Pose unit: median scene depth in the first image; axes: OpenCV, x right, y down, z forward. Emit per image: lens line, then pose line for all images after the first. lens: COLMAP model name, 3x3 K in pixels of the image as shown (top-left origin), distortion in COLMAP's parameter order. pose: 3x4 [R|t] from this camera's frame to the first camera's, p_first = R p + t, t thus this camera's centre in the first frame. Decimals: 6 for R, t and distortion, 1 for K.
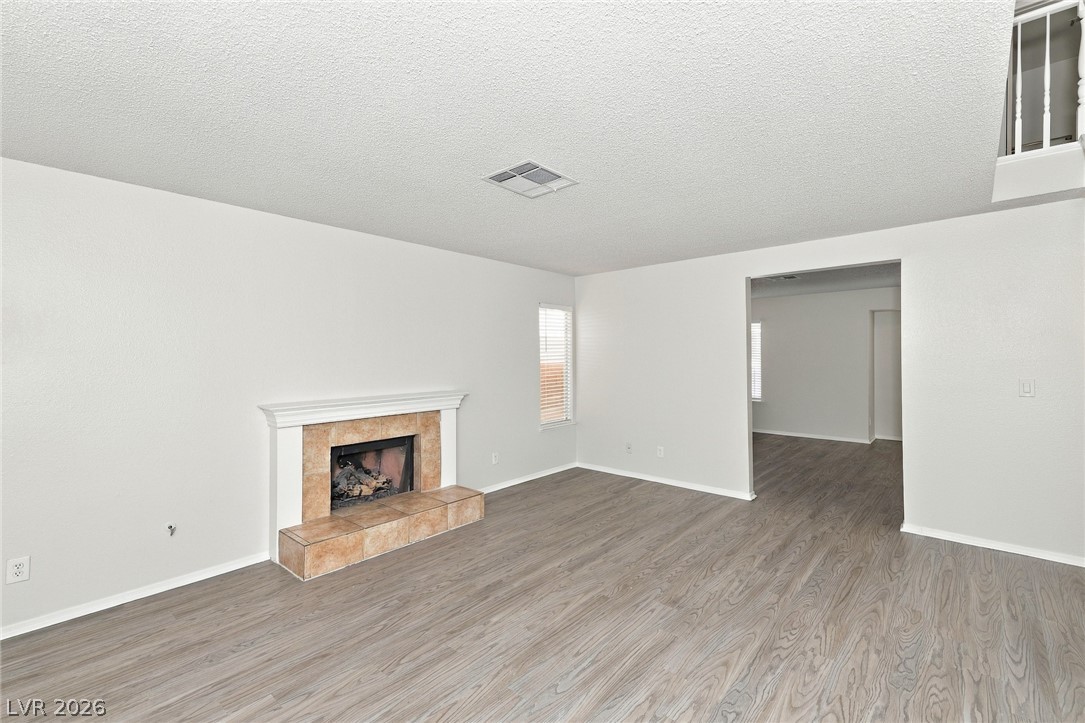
lens RADIAL K [[451.9, 0, 534.3], [0, 451.9, 356.4], [0, 0, 1]] dist [0.039261, -0.000503]
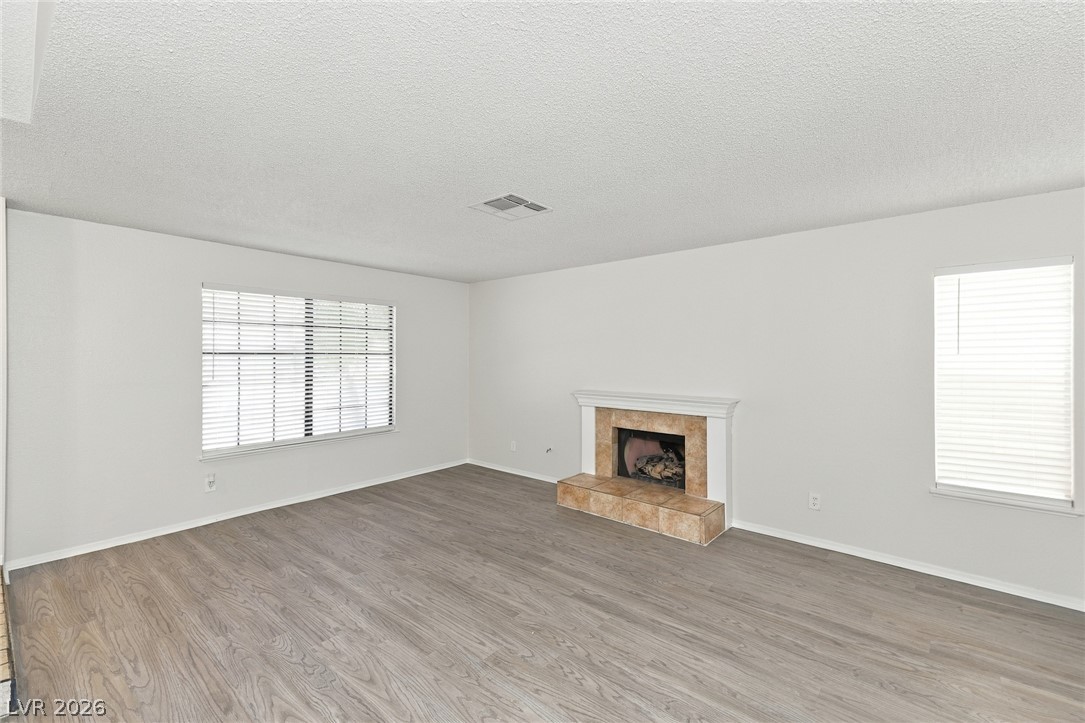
lens RADIAL K [[423.8, 0, 575.3], [0, 423.8, 355.7], [0, 0, 1]] dist [0.036986, -0.000259]
pose [[0.115218, 0.001524, -0.993339, 0.828616], [-0.004017, 0.999991, 0.001069, -0.011960], [0.993332, 0.003867, 0.115223, 0.797115]]
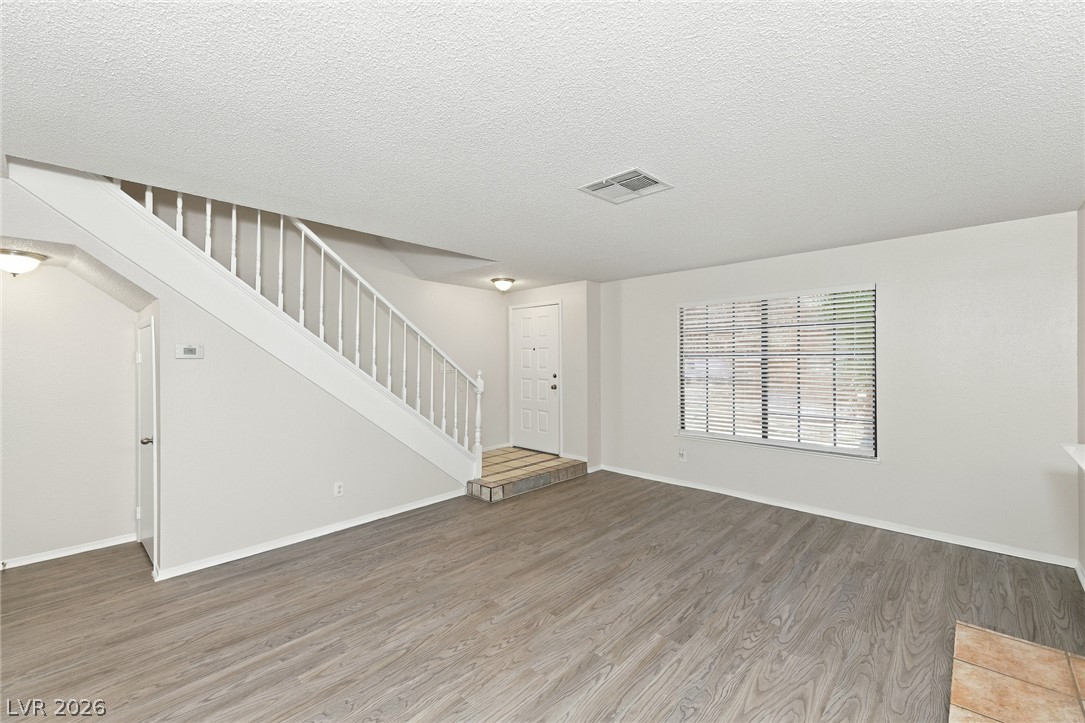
lens RADIAL K [[481.5, 0, 536.2], [0, 481.5, 357.9], [0, 0, 1]] dist [0.076397, -0.029859]
pose [[-0.999321, 0.005534, -0.036430, 0.177706], [0.005496, 0.999984, 0.001142, -0.011011], [0.036436, 0.000941, -0.999336, 1.587430]]
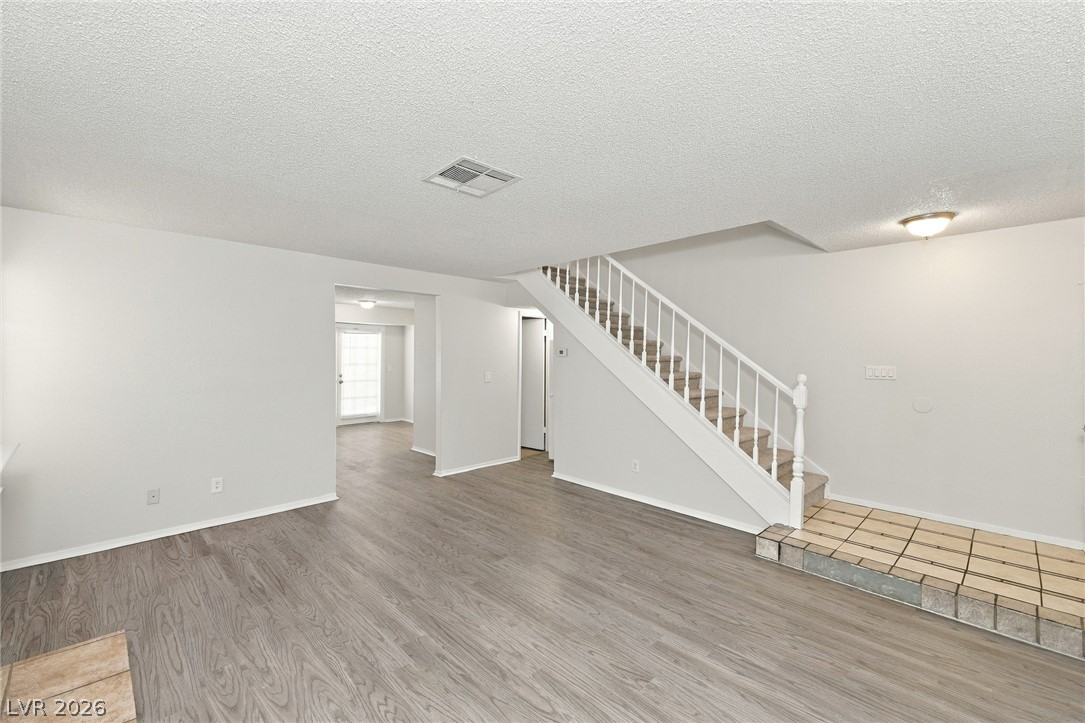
lens RADIAL K [[481.5, 0, 536.2], [0, 481.5, 357.9], [0, 0, 1]] dist [0.076397, -0.029859]
pose [[0.077483, 0.001501, 0.996993, -0.779629], [-0.002115, 0.999997, -0.001341, -0.006818], [-0.996991, -0.002005, 0.077486, 0.601609]]
